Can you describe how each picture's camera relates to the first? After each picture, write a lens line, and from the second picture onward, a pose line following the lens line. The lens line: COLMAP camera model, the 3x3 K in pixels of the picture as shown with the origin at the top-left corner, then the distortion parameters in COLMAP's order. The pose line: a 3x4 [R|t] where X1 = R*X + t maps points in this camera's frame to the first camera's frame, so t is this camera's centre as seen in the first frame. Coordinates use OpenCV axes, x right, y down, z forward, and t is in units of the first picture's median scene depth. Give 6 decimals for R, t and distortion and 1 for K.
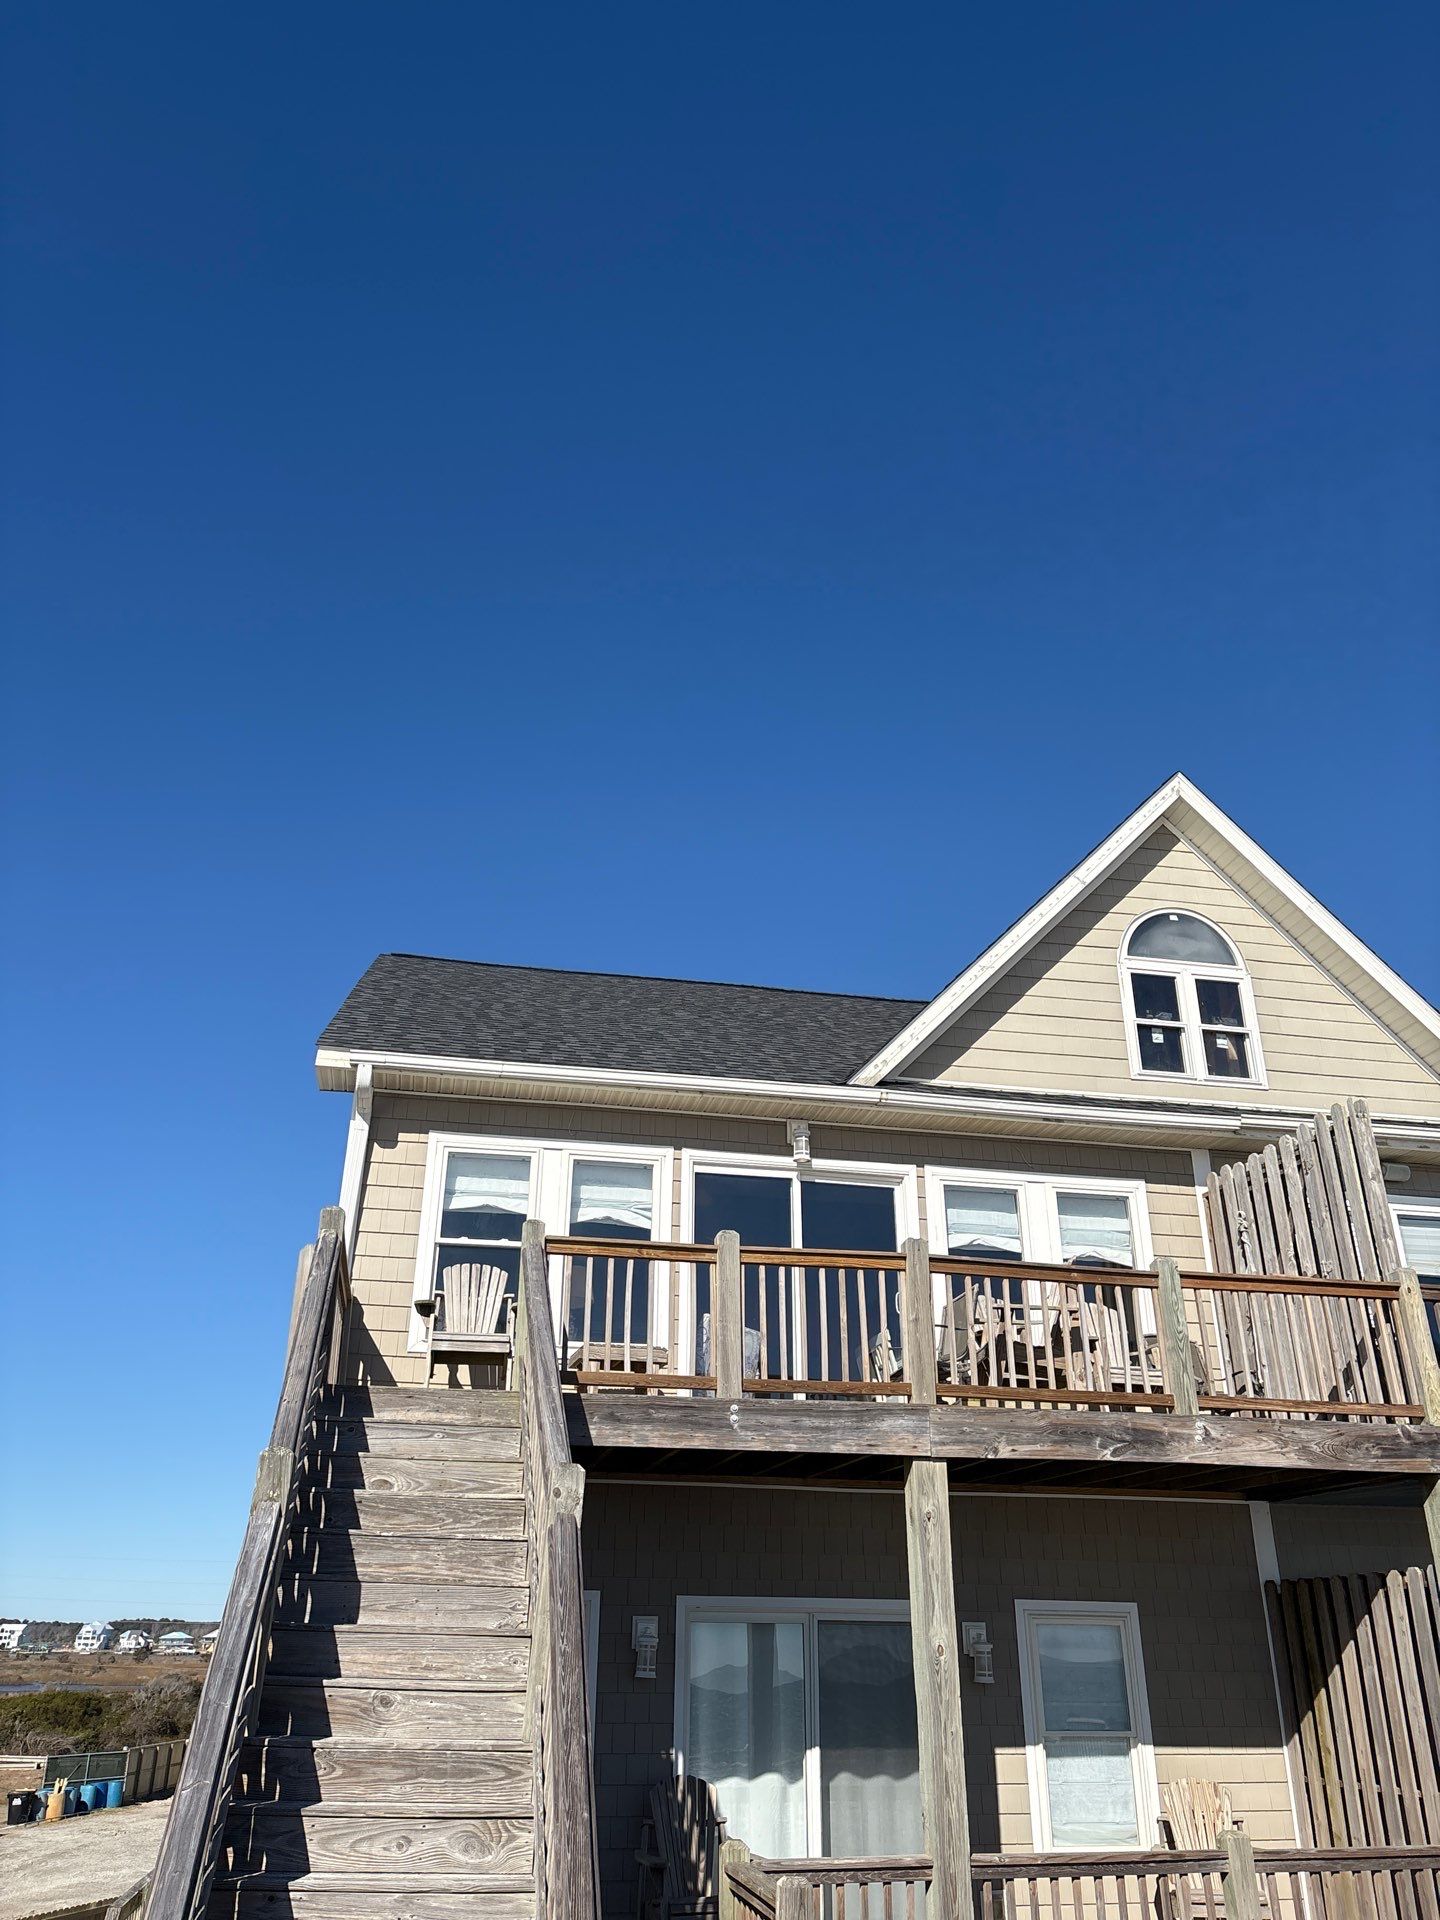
lens RADIAL K [[1479.7, 0, 714.8], [0, 1479.7, 947.7], [0, 0, 1]] dist [0.050243, -0.063983]
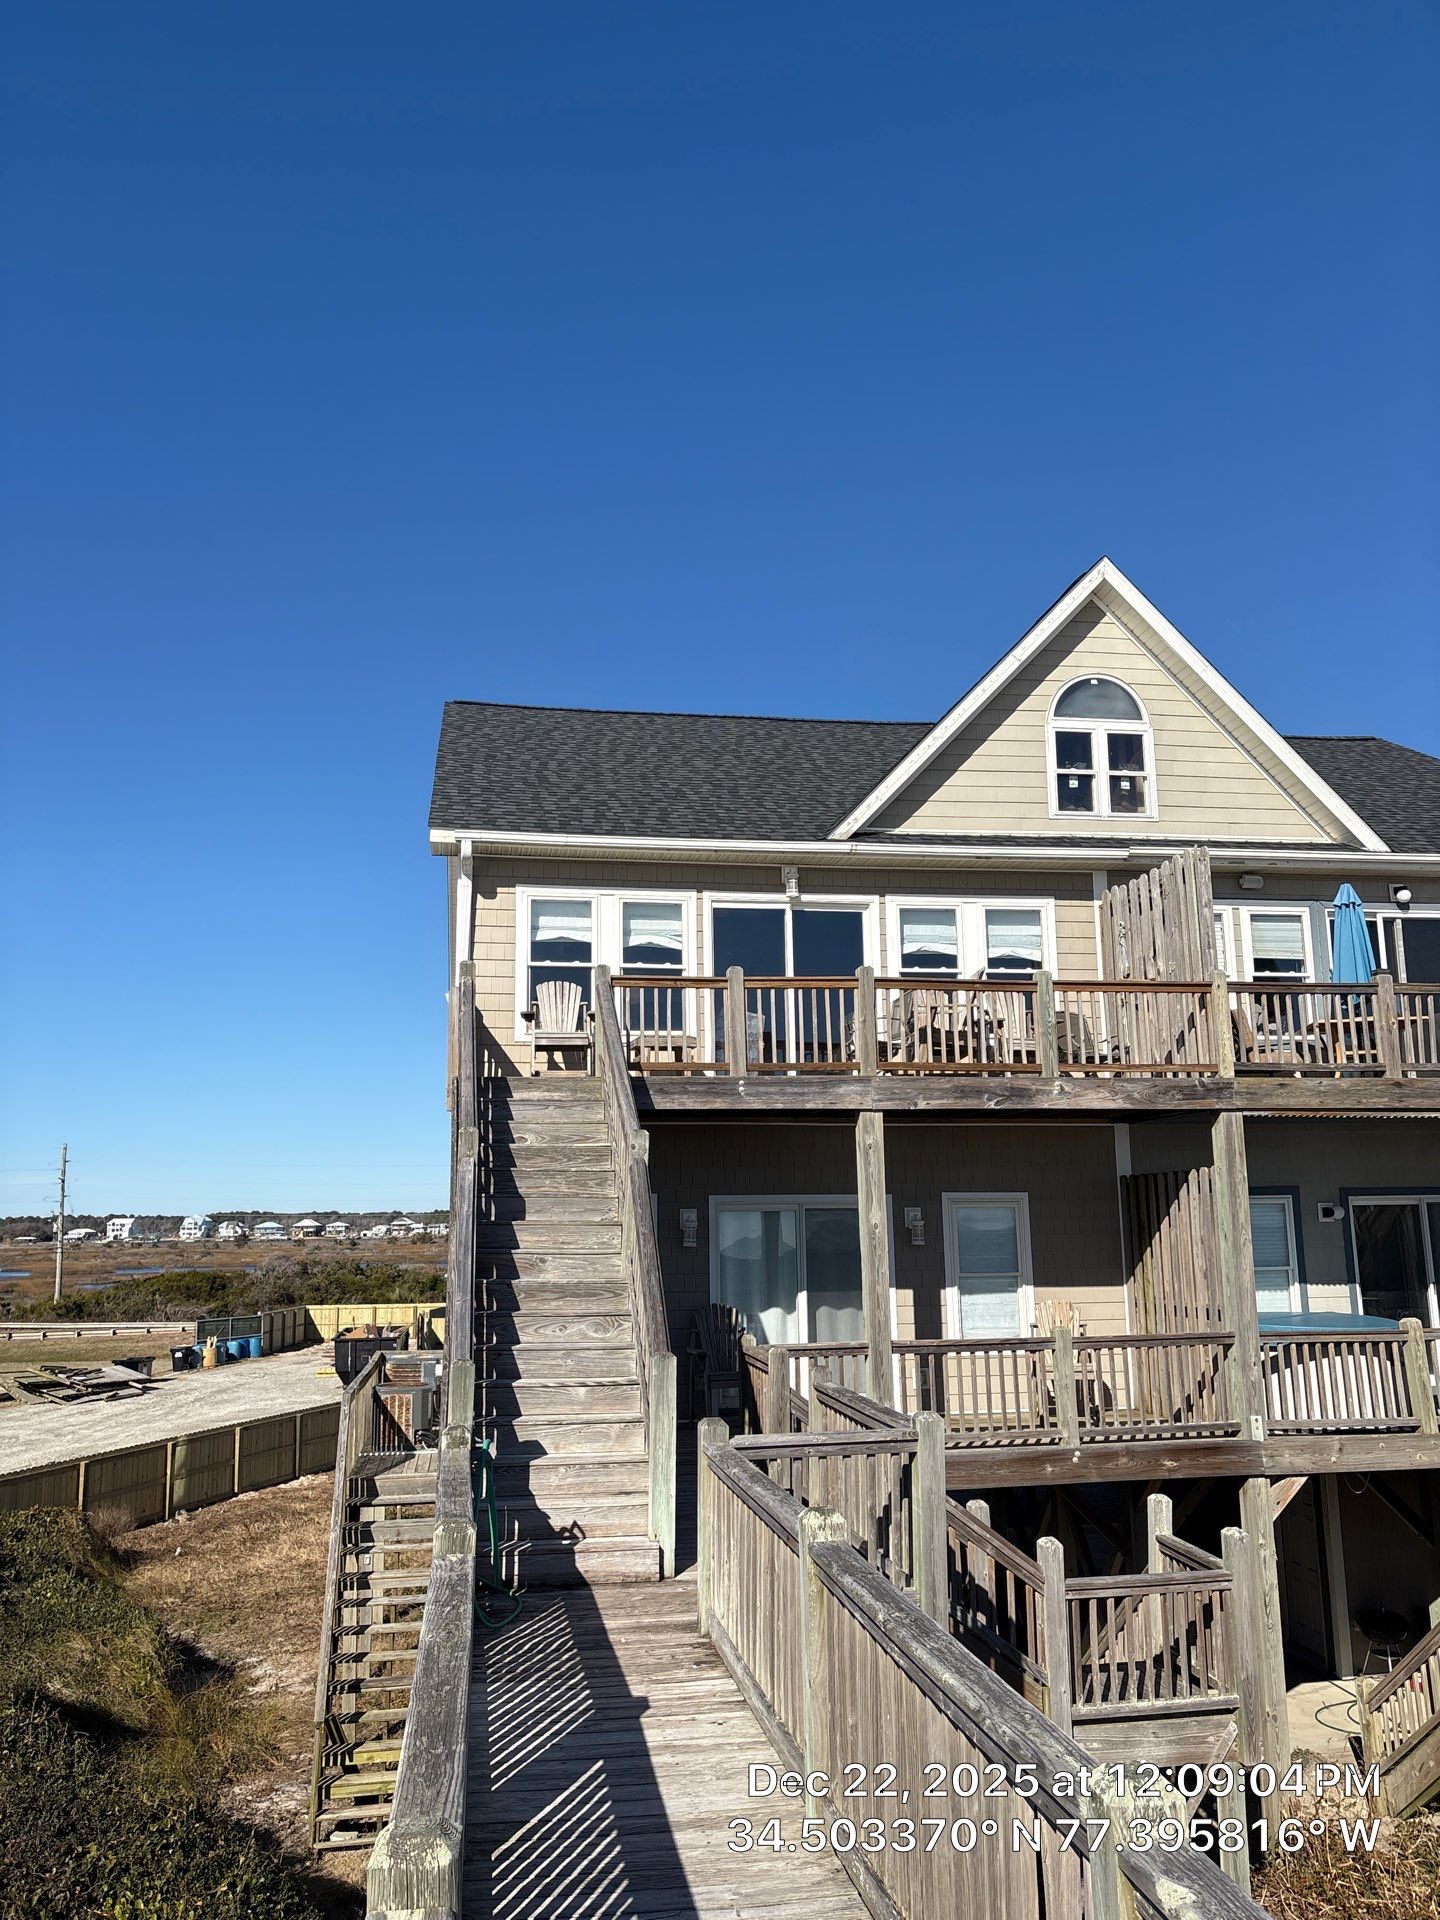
lens RADIAL K [[1482.3, 0, 709.8], [0, 1482.3, 991.1], [0, 0, 1]] dist [0.062508, -0.082107]
pose [[0.999322, -0.026108, -0.025948, 0.016786], [0.032316, 0.959780, 0.278888, -0.154057], [0.017624, -0.279538, 0.959973, -0.321733]]
